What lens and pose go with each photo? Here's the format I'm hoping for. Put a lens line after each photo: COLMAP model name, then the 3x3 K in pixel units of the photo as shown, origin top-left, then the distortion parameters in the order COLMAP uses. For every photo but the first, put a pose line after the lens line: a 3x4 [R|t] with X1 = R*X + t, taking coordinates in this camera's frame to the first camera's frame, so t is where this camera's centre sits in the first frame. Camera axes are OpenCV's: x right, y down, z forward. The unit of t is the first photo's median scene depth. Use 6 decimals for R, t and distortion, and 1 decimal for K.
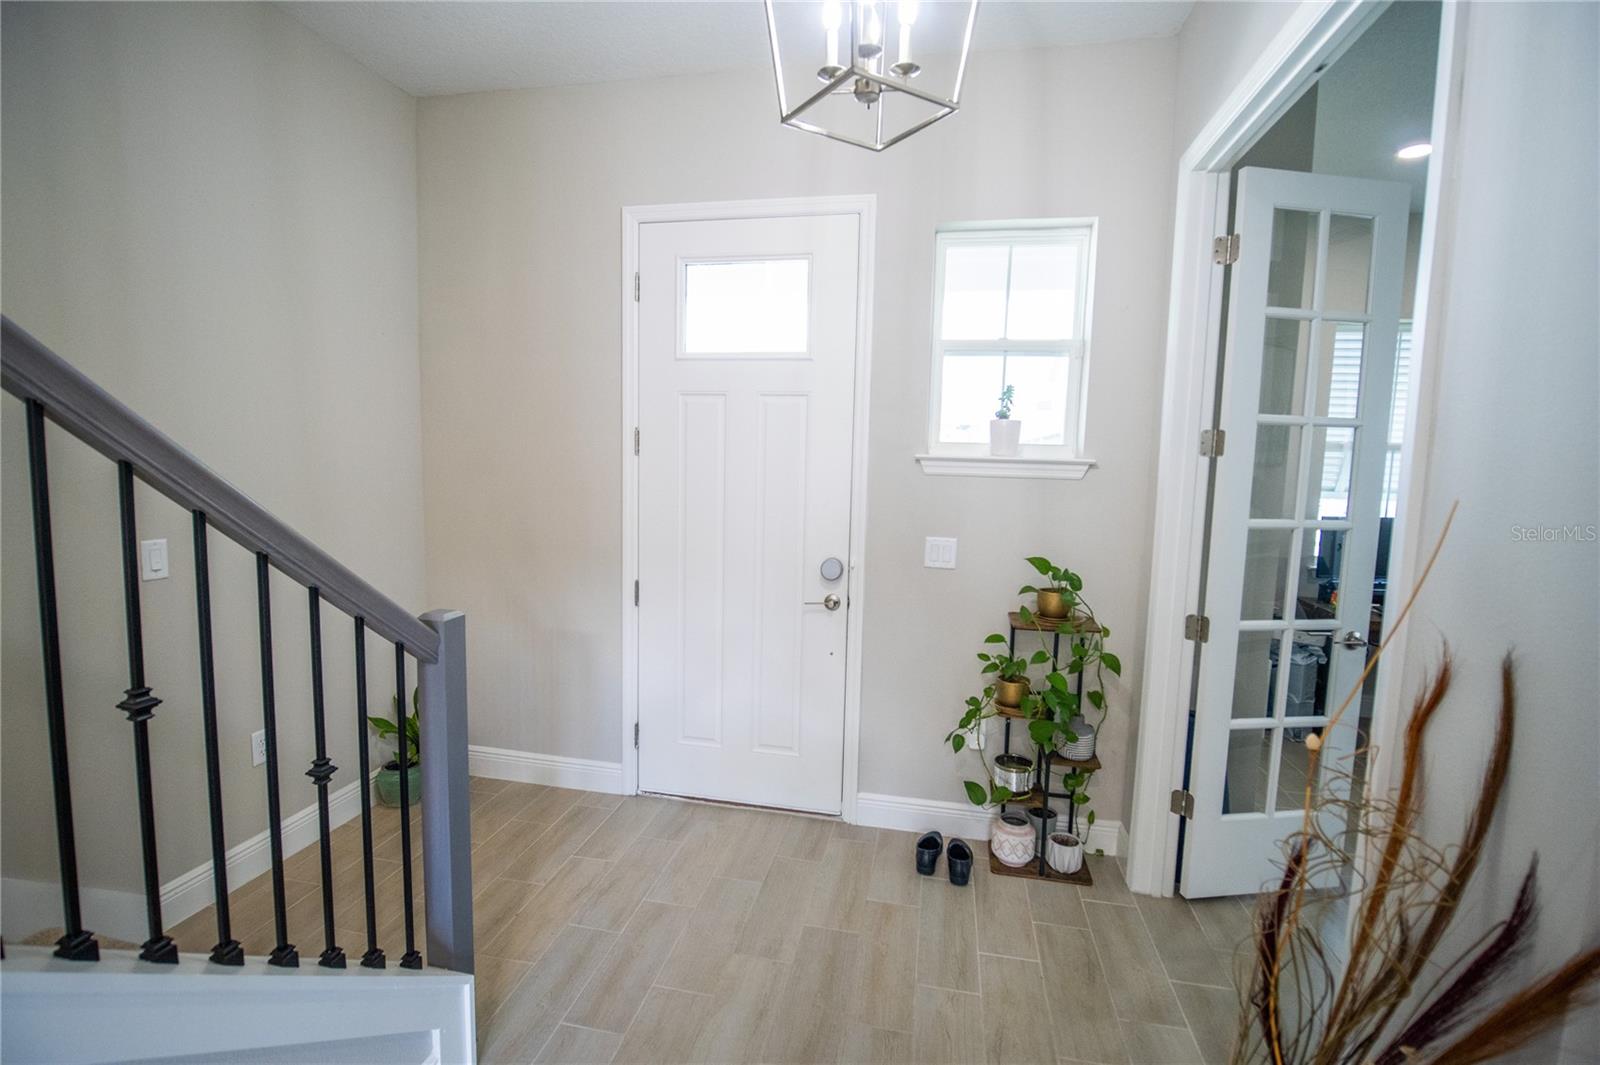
lens RADIAL K [[714.7, 0, 798.0], [0, 714.7, 524.5], [0, 0, 1]] dist [-0.017416, -0.001713]
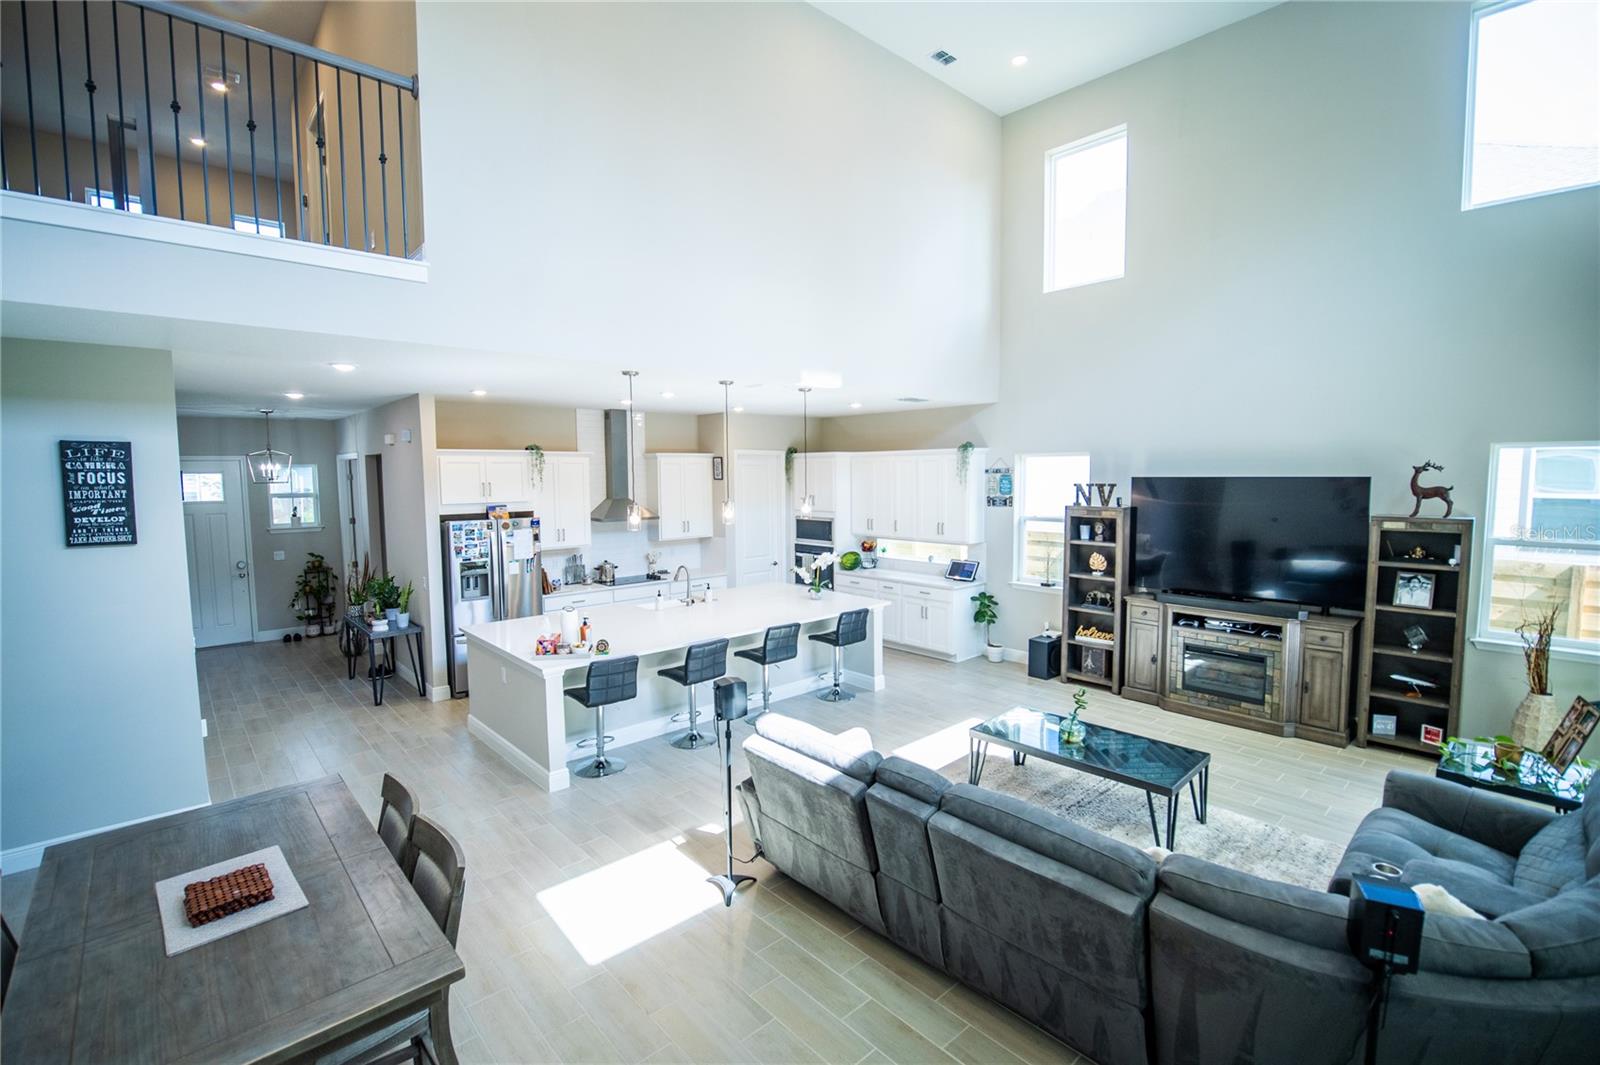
lens RADIAL K [[714.7, 0, 801.0], [0, 714.7, 526.0], [0, 0, 1]] dist [-0.017416, -0.001713]
pose [[0.594285, -0.092646, 0.798901, -1.072406], [0.106843, 0.993633, 0.035750, 0.045885], [-0.797126, 0.064111, 0.600399, -3.236725]]
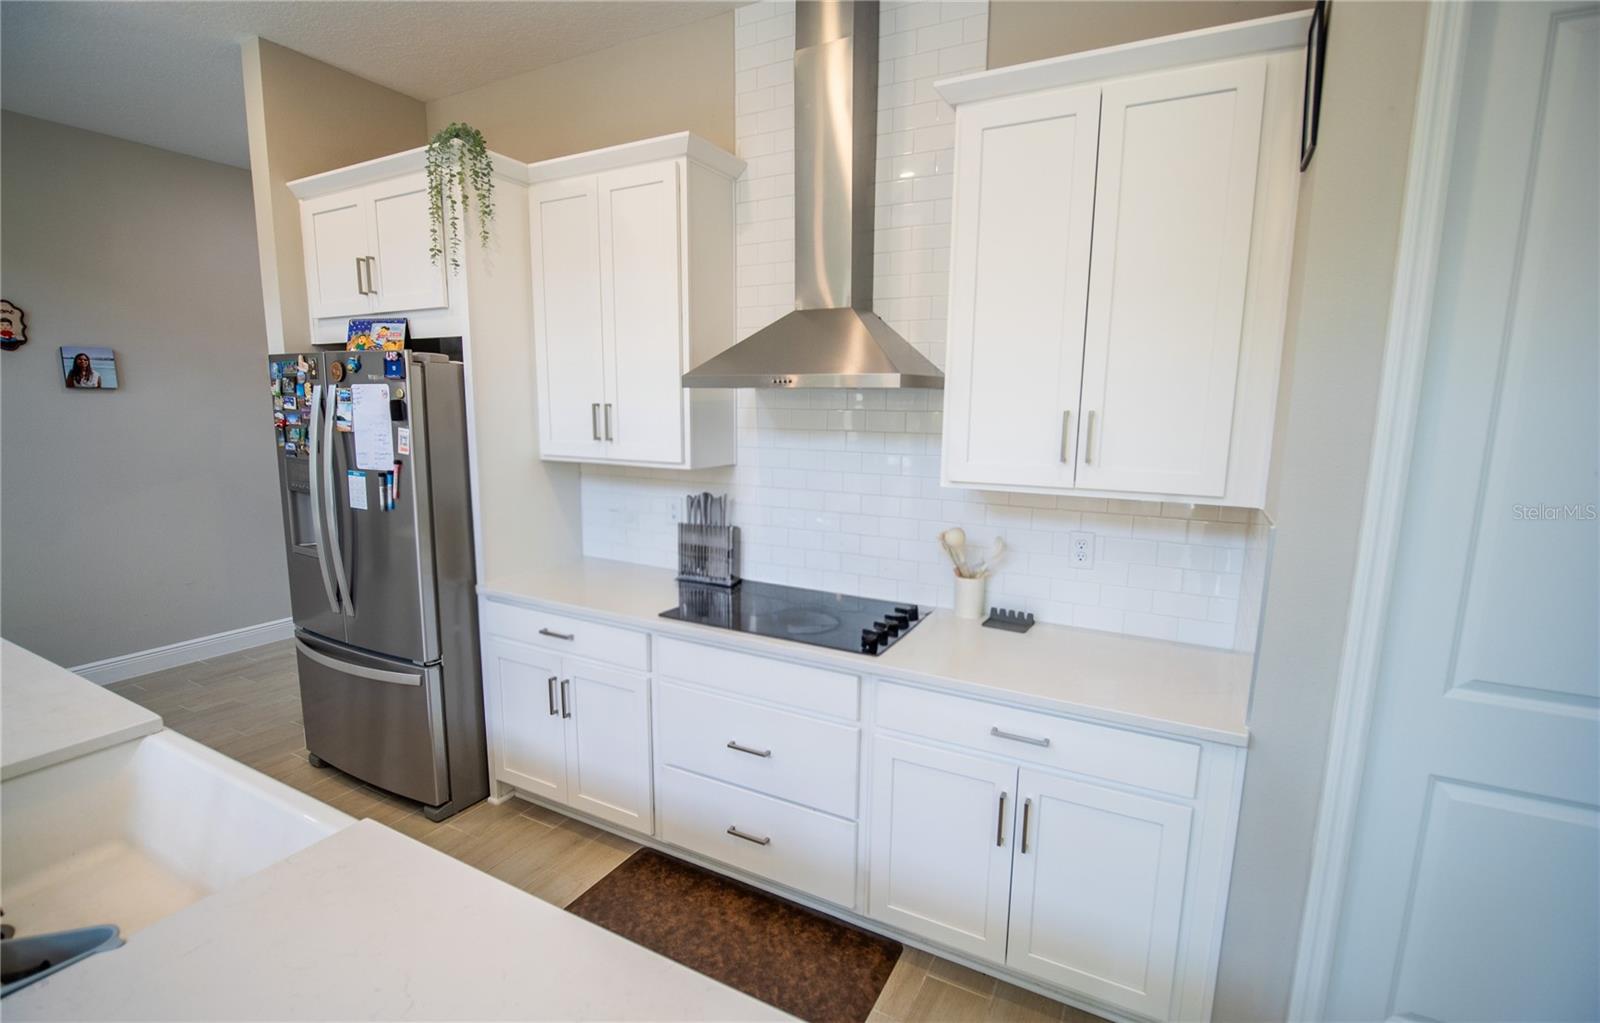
lens RADIAL K [[731.6, 0, 799.9], [0, 731.6, 516.5], [0, 0, 1]] dist [-0.016633, -0.000307]
pose [[0.955057, 0.029965, -0.294903, 1.295576], [-0.014268, 0.998371, 0.055235, 0.154760], [0.296078, -0.048545, 0.953929, -1.504506]]
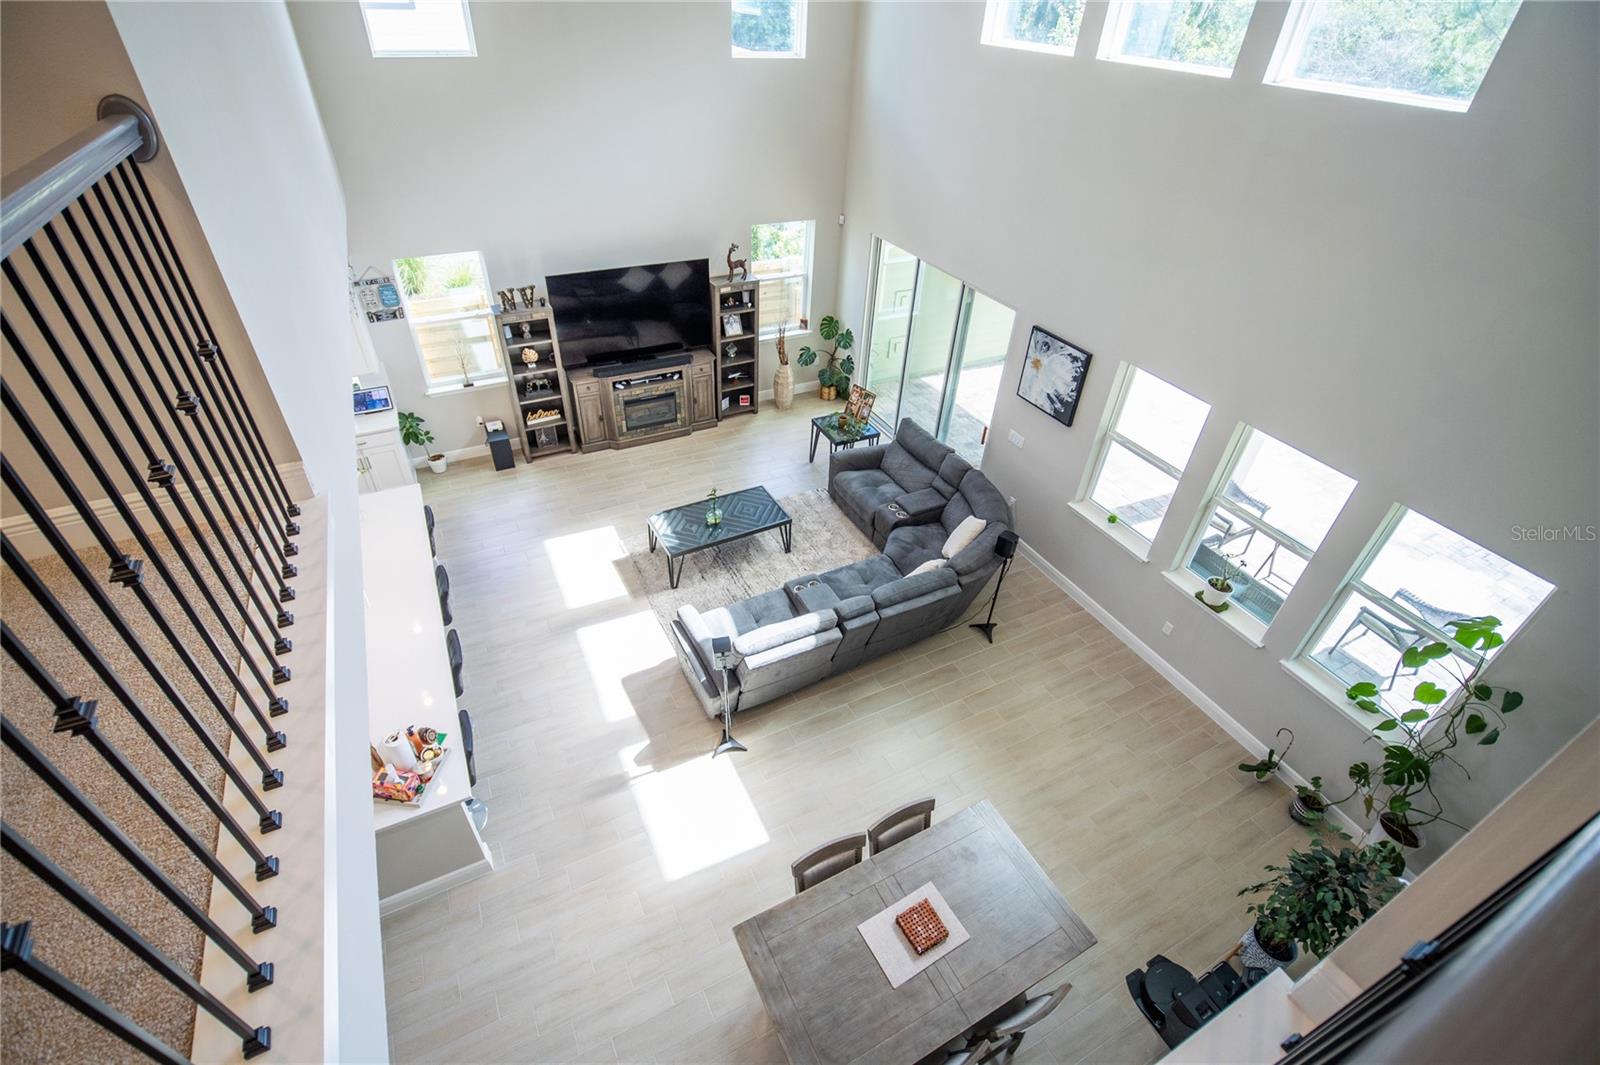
lens RADIAL K [[714.7, 0, 800.0], [0, 714.7, 526.0], [0, 0, 1]] dist [-0.017416, -0.001713]
pose [[-0.622196, -0.517358, 0.587549, -1.115259], [0.020560, 0.739456, 0.672891, -1.056987], [-0.782592, 0.430750, -0.449449, -1.757524]]
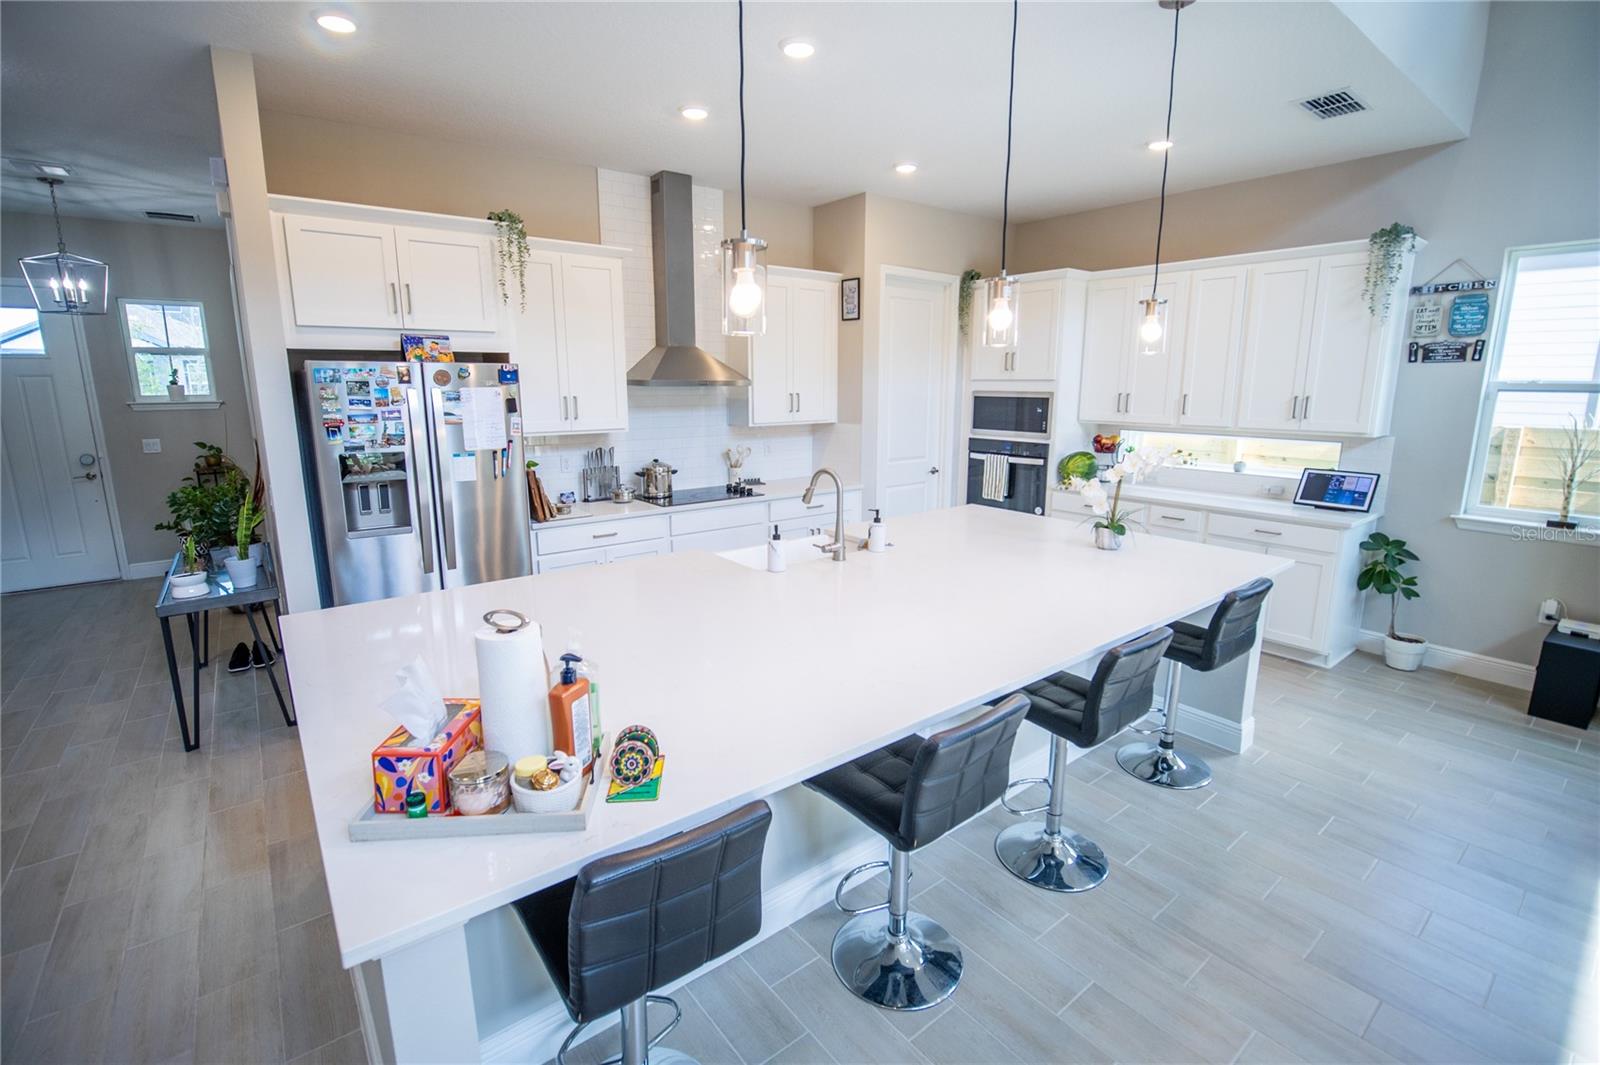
lens RADIAL K [[714.7, 0, 803.0], [0, 714.7, 521.3], [0, 0, 1]] dist [-0.017416, -0.001713]
pose [[0.649922, -0.172577, 0.740147, -0.147329], [0.094999, 0.984686, 0.146177, 0.148297], [-0.754040, -0.024691, 0.656364, -2.046228]]
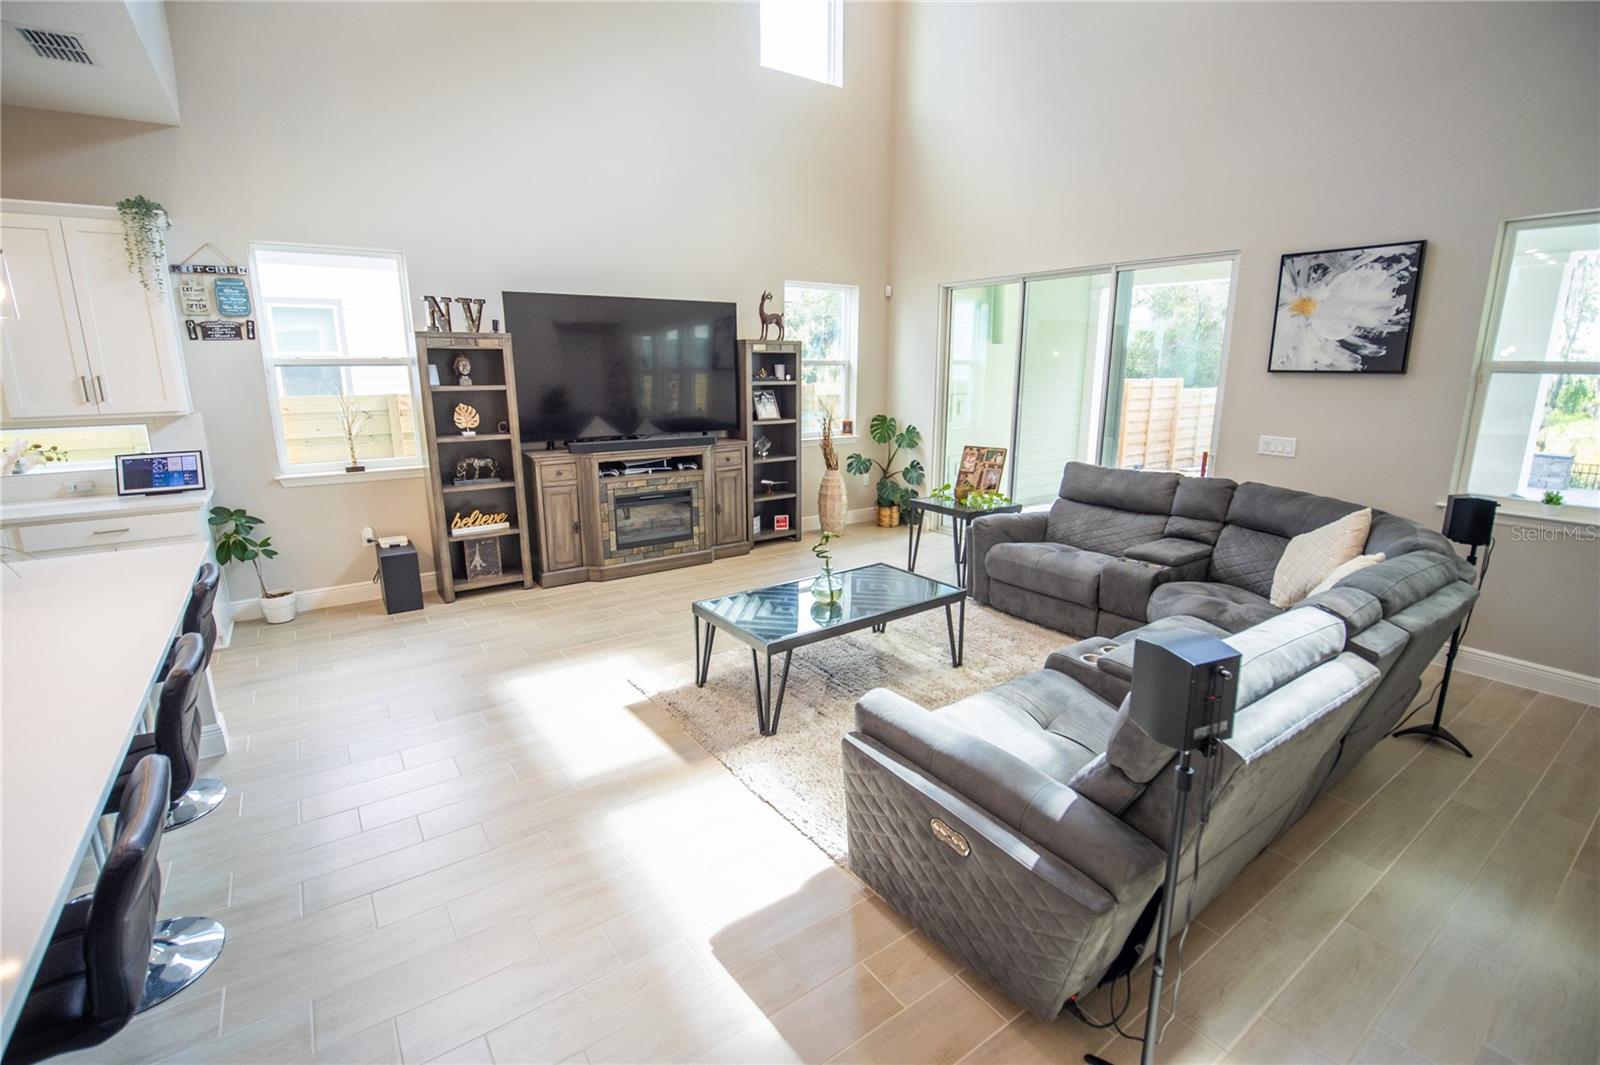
lens RADIAL K [[714.7, 0, 801.6], [0, 714.7, 526.4], [0, 0, 1]] dist [-0.017416, -0.001713]
pose [[-0.725845, -0.180223, 0.663829, -0.201275], [0.050221, 0.948606, 0.312450, 0.130152], [-0.686023, 0.260128, -0.679490, -1.787350]]
